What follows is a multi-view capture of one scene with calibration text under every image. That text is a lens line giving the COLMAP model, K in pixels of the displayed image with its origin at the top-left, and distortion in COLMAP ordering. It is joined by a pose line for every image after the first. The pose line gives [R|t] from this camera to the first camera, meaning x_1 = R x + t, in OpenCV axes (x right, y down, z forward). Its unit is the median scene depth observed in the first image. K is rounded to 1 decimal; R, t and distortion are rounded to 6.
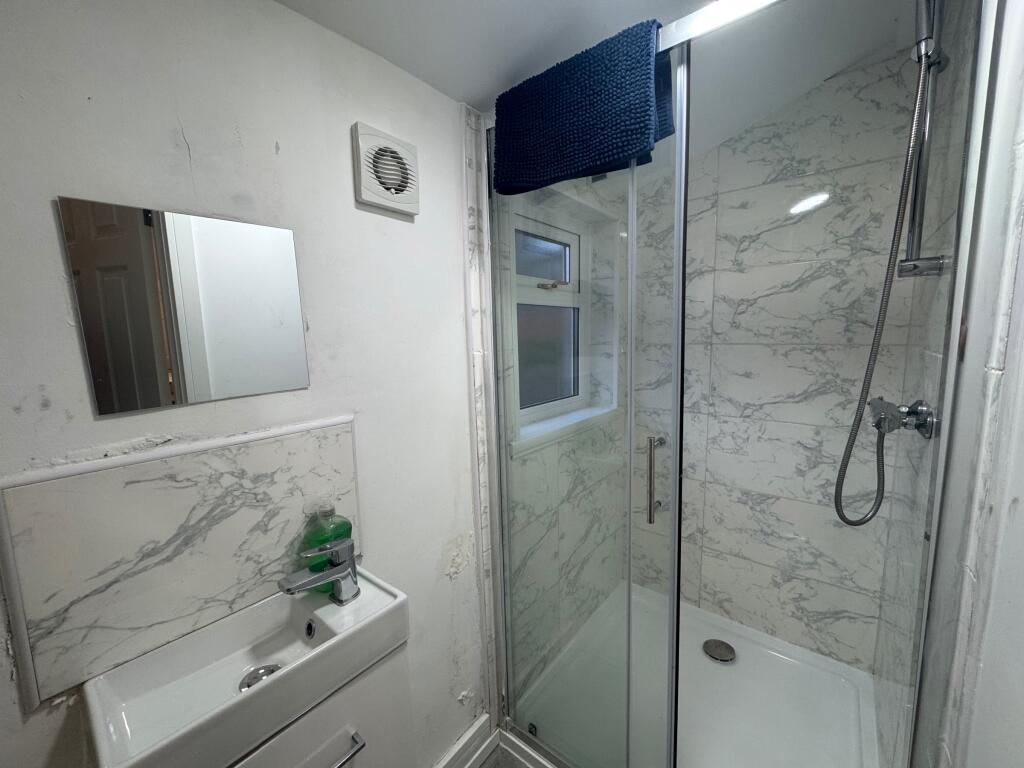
lens RADIAL K [[406.9, 0, 512.0], [0, 406.9, 384.0], [0, 0, 1]] dist [-0.002104, -0.000200]
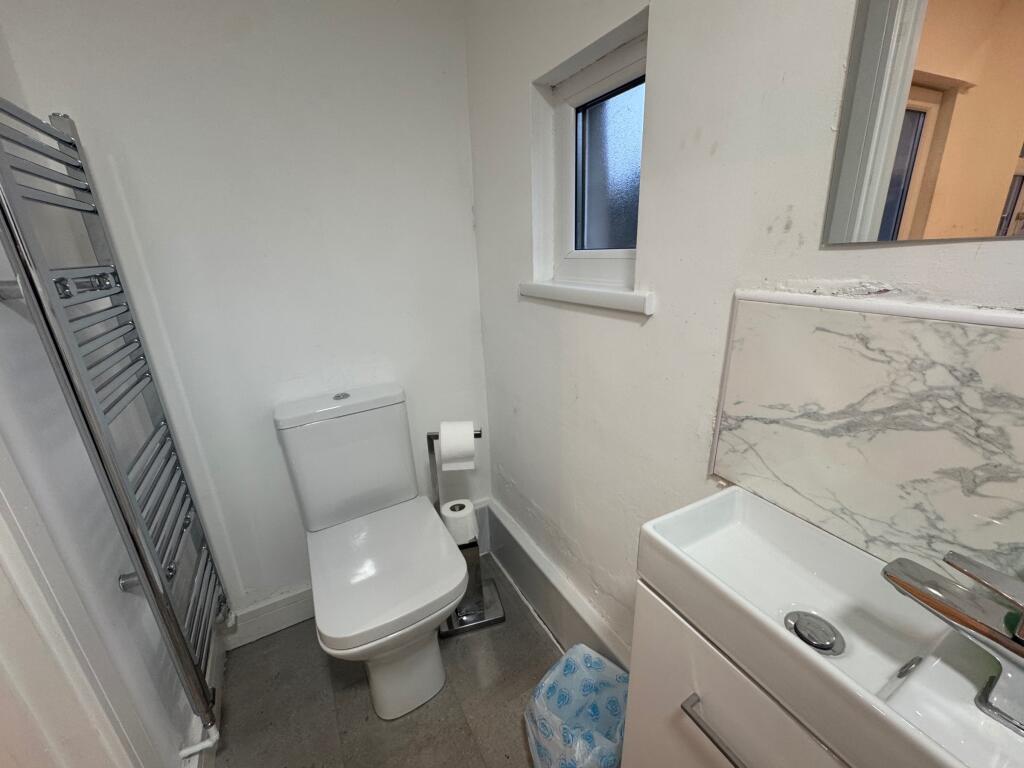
lens RADIAL K [[406.9, 0, 512.0], [0, 406.9, 384.0], [0, 0, 1]] dist [-0.002104, -0.000200]
pose [[-0.383511, 0.326568, -0.863871, 0.089713], [-0.076227, 0.921010, 0.382008, 0.062347], [0.920385, 0.212354, -0.328324, 0.626919]]
